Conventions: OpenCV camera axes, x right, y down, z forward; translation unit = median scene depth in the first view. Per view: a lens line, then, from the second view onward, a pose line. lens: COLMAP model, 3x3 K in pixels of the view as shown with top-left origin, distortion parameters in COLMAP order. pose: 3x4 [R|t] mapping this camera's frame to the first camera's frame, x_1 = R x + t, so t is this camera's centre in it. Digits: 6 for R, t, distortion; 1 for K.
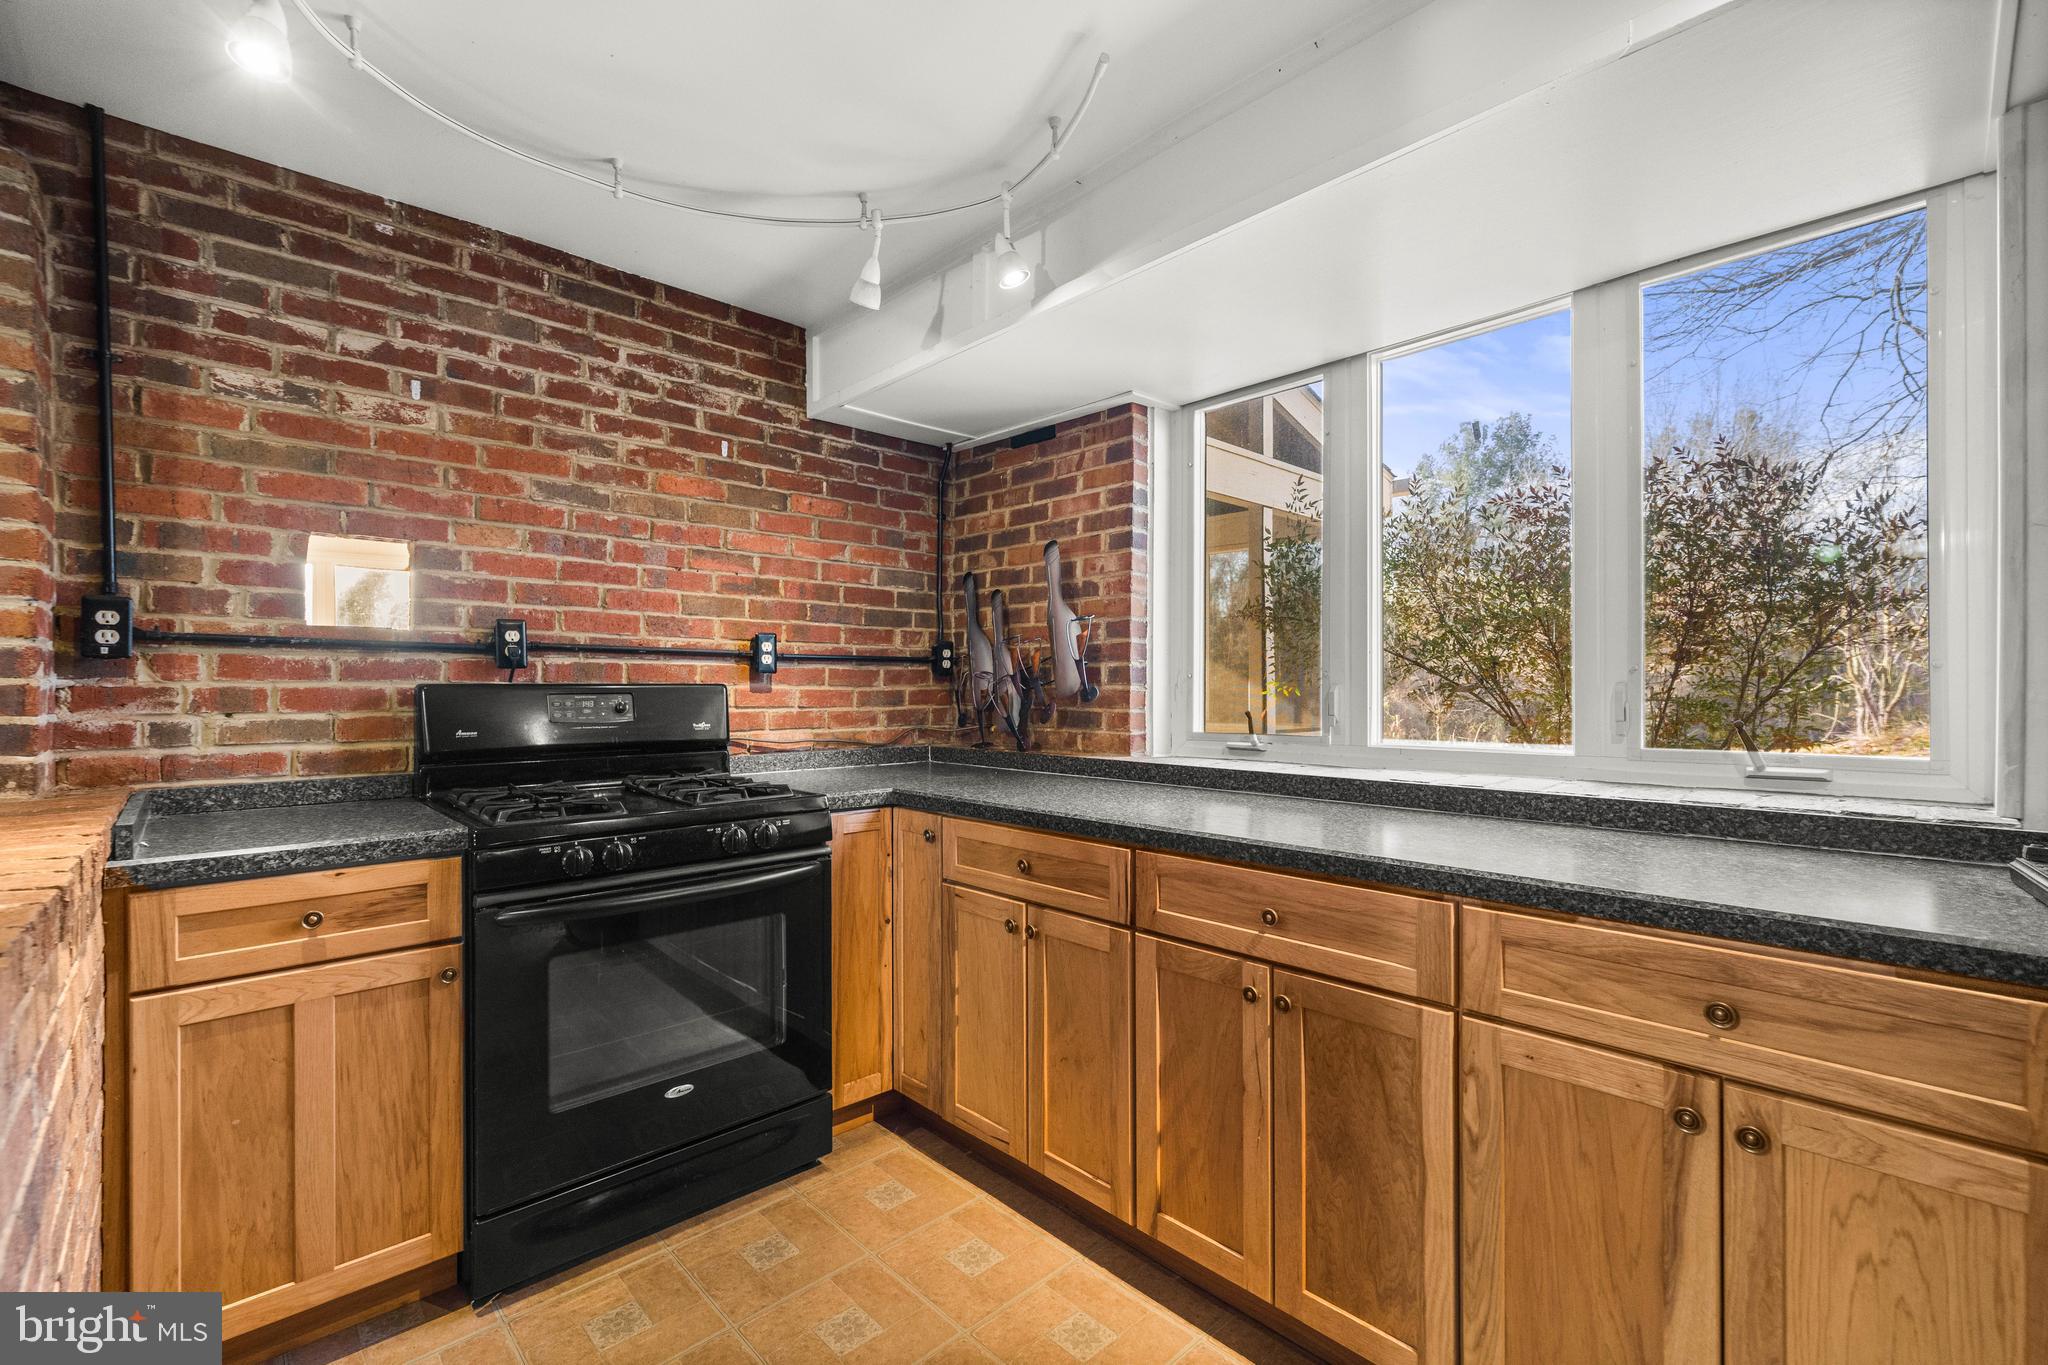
lens RADIAL K [[879.3, 0, 1023.2], [0, 879.3, 690.3], [0, 0, 1]] dist [0.001425, 0.000705]
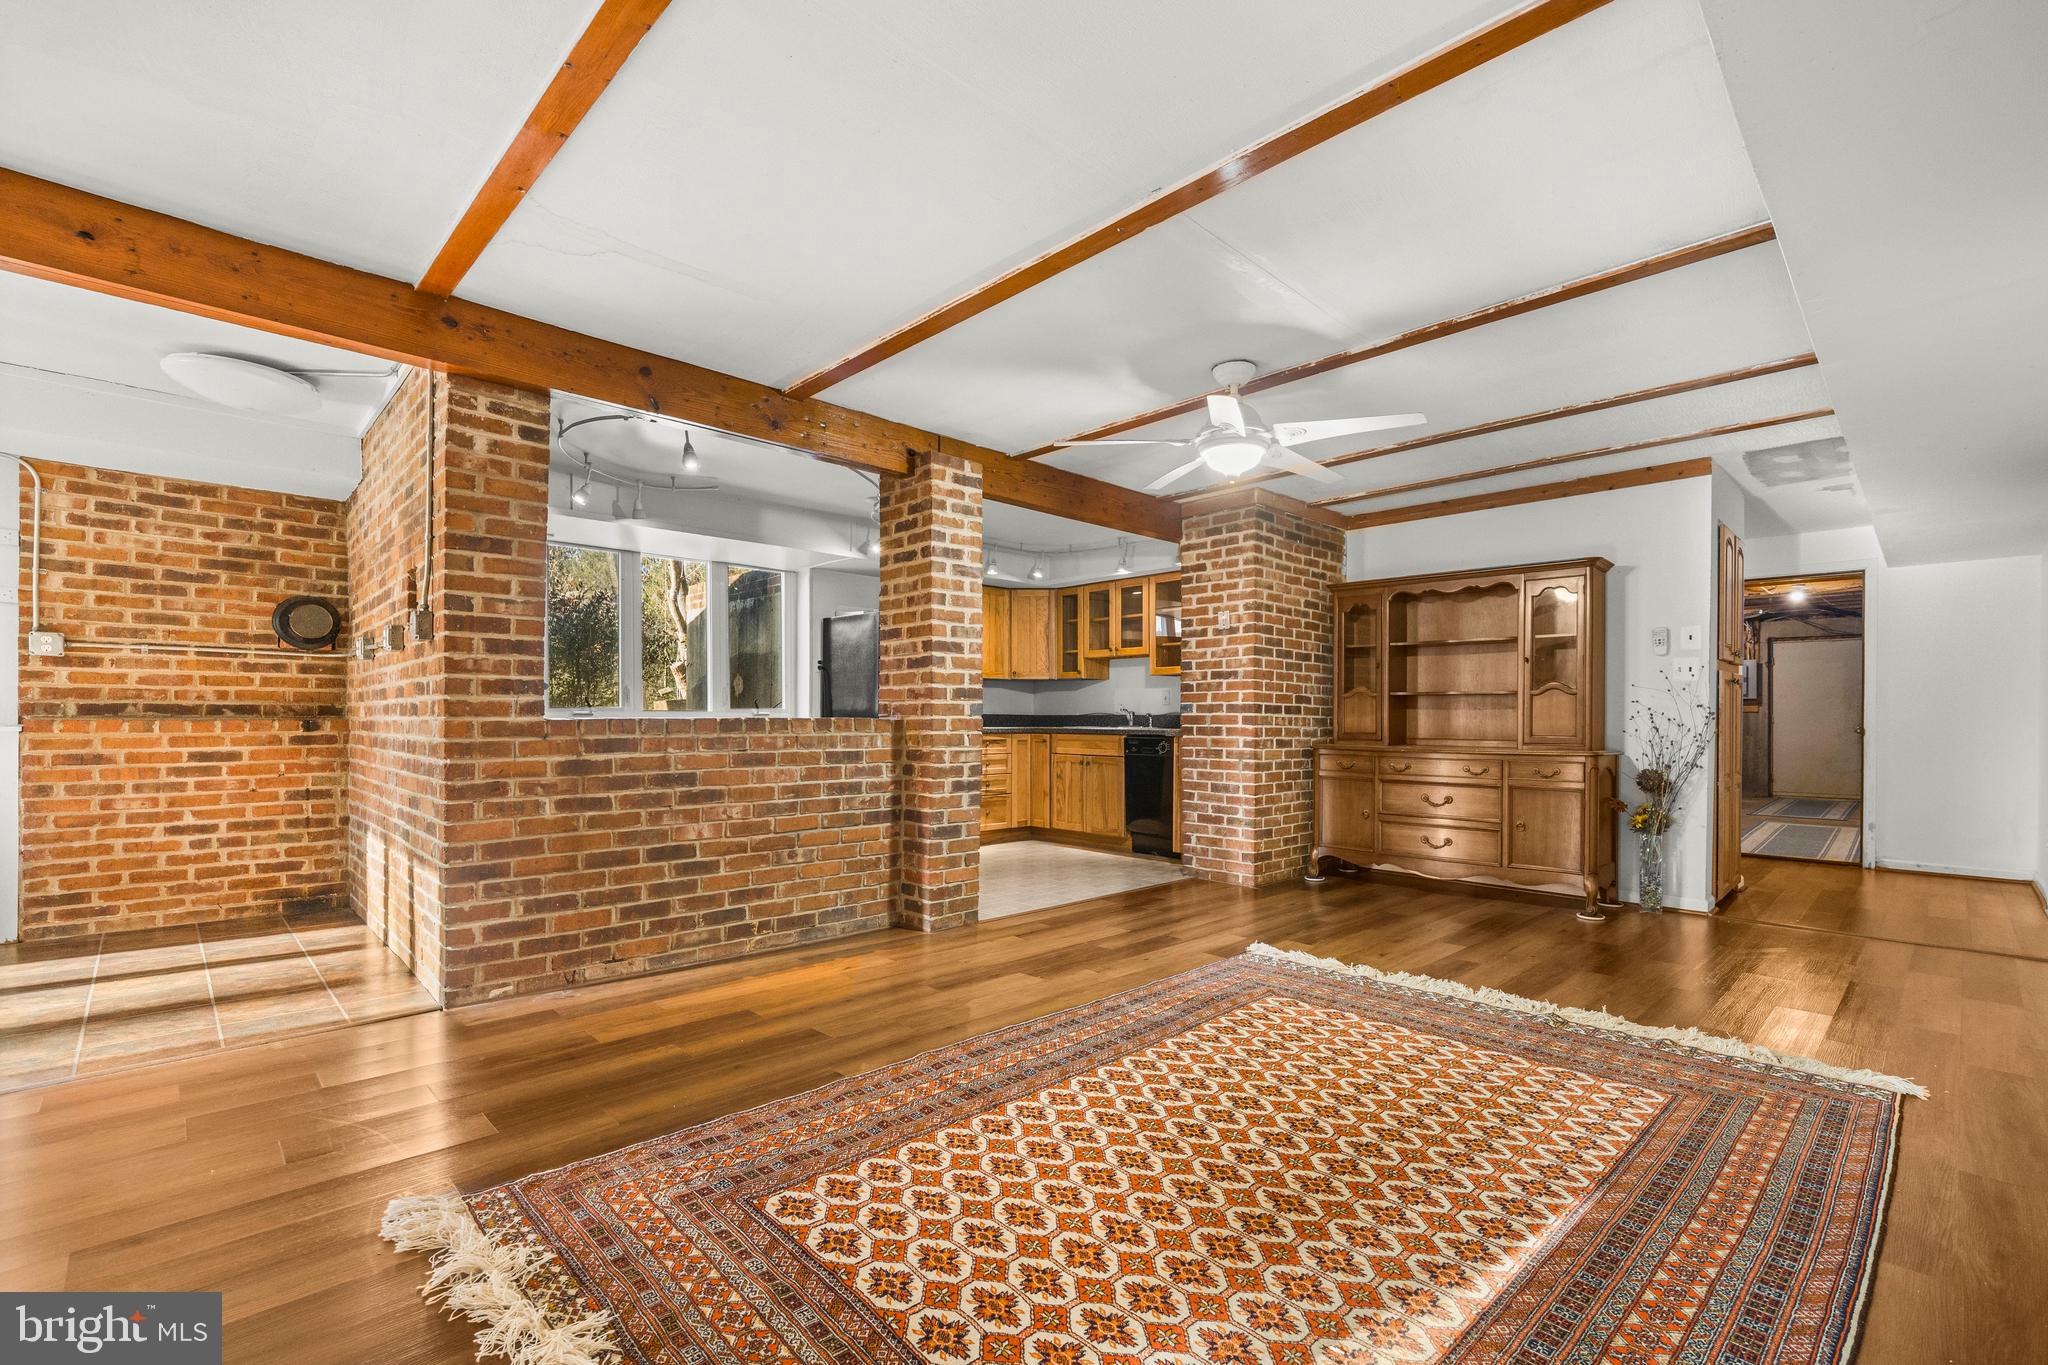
lens RADIAL K [[879.3, 0, 1052.8], [0, 879.3, 717.7], [0, 0, 1]] dist [0.001425, 0.000705]
pose [[-0.014044, 0.000232, 0.999901, -2.367452], [-0.001838, 0.999998, -0.000257, 0.092790], [-0.999900, -0.001842, -0.014043, -0.152938]]
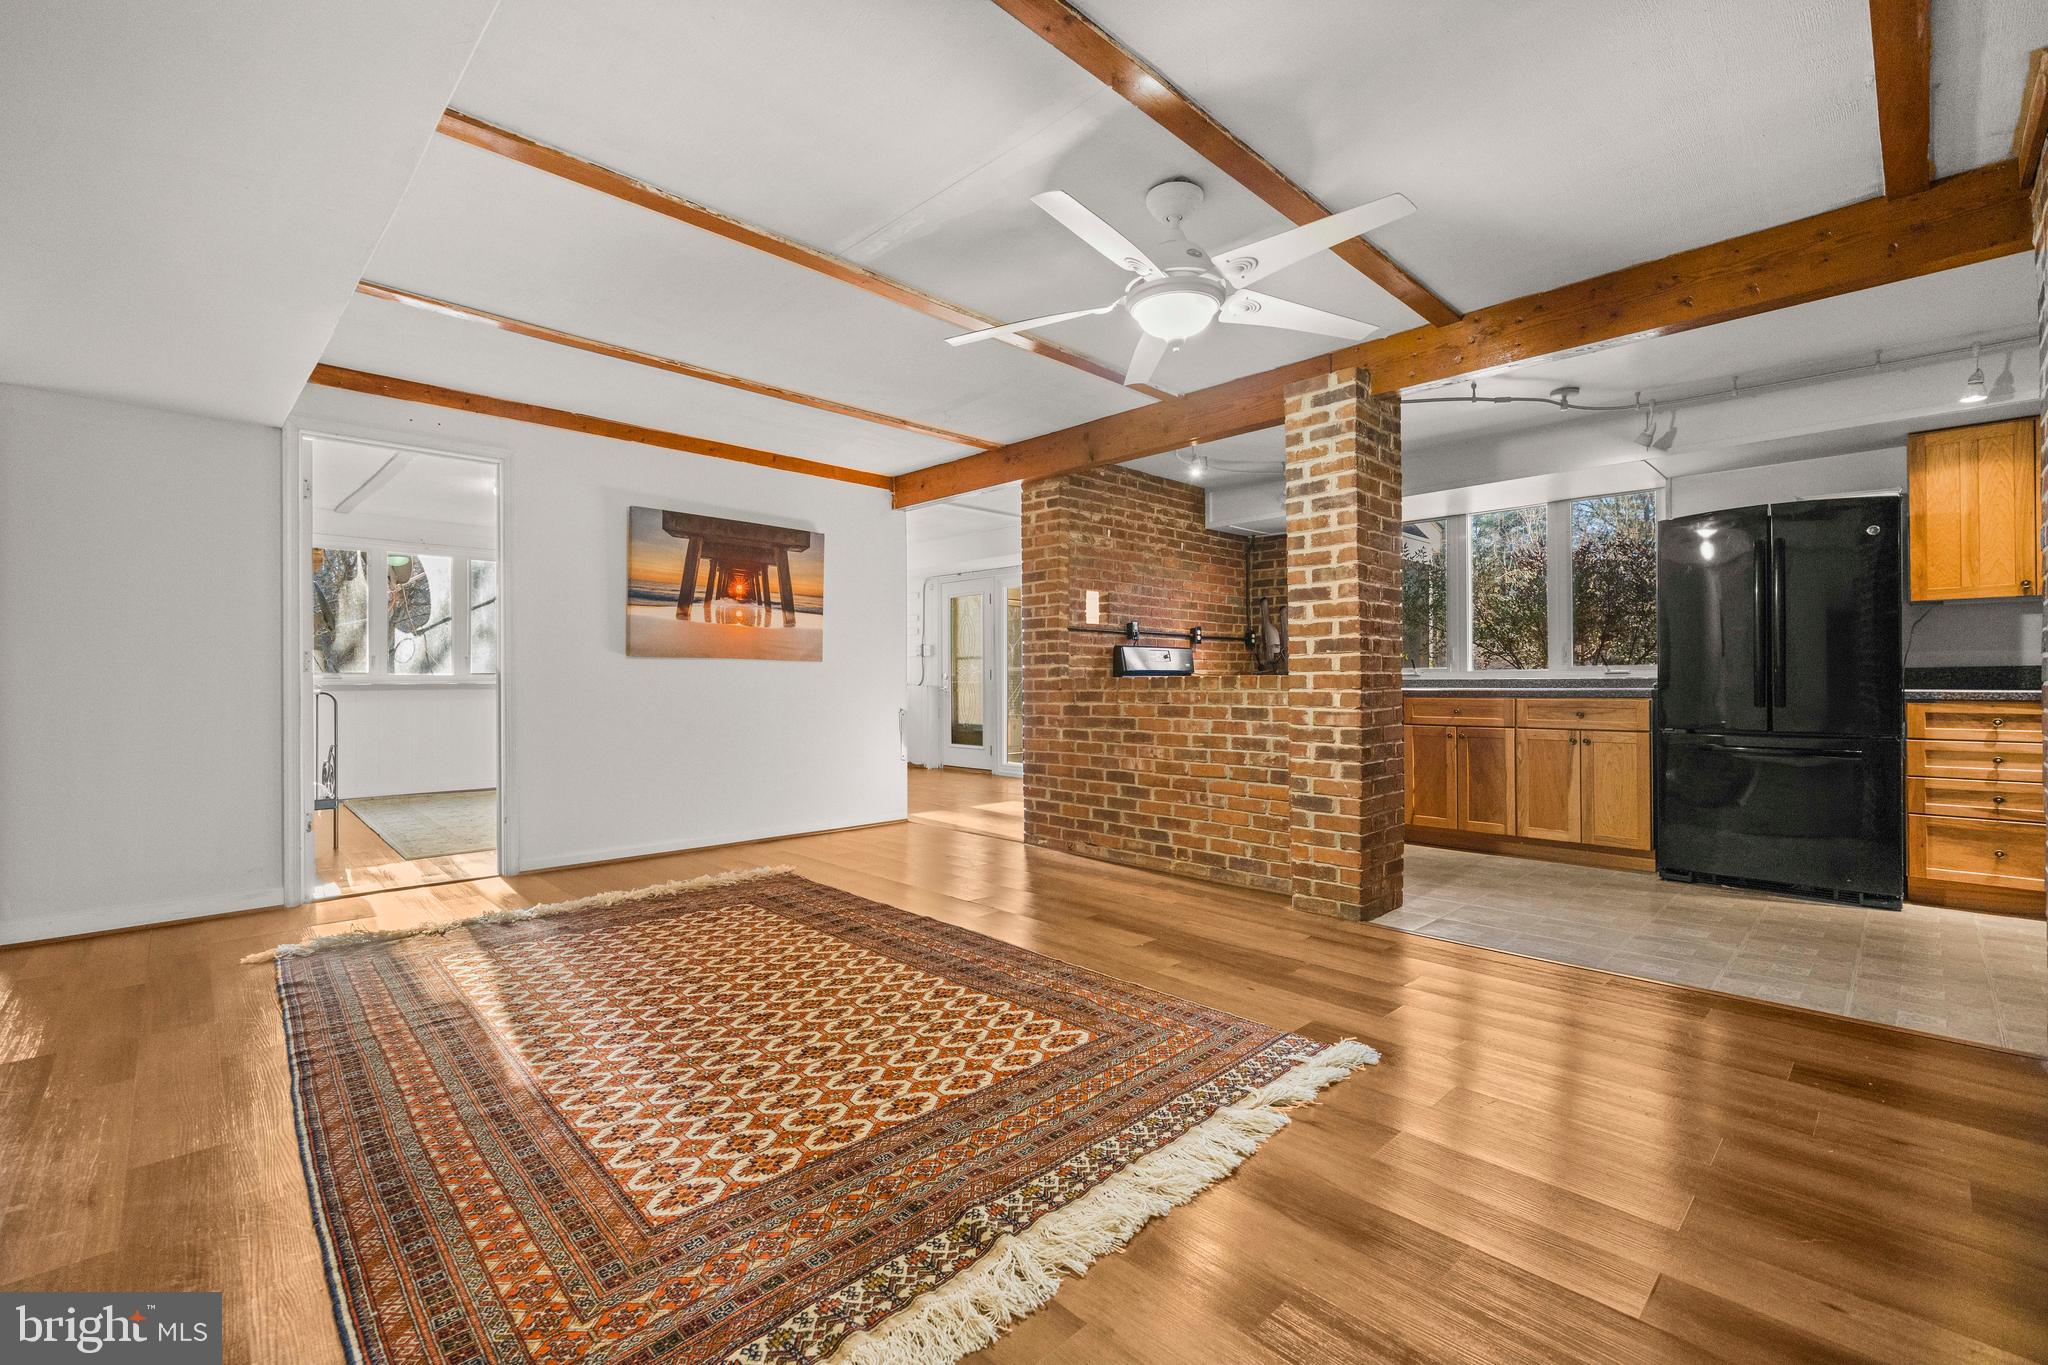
lens RADIAL K [[879.3, 0, 1032.5], [0, 879.3, 678.9], [0, 0, 1]] dist [0.001425, 0.000705]
pose [[0.999838, -0.002622, 0.017795, -0.998748], [0.002751, 0.999970, -0.007211, 0.113108], [-0.017775, 0.007259, 0.999816, -1.660221]]
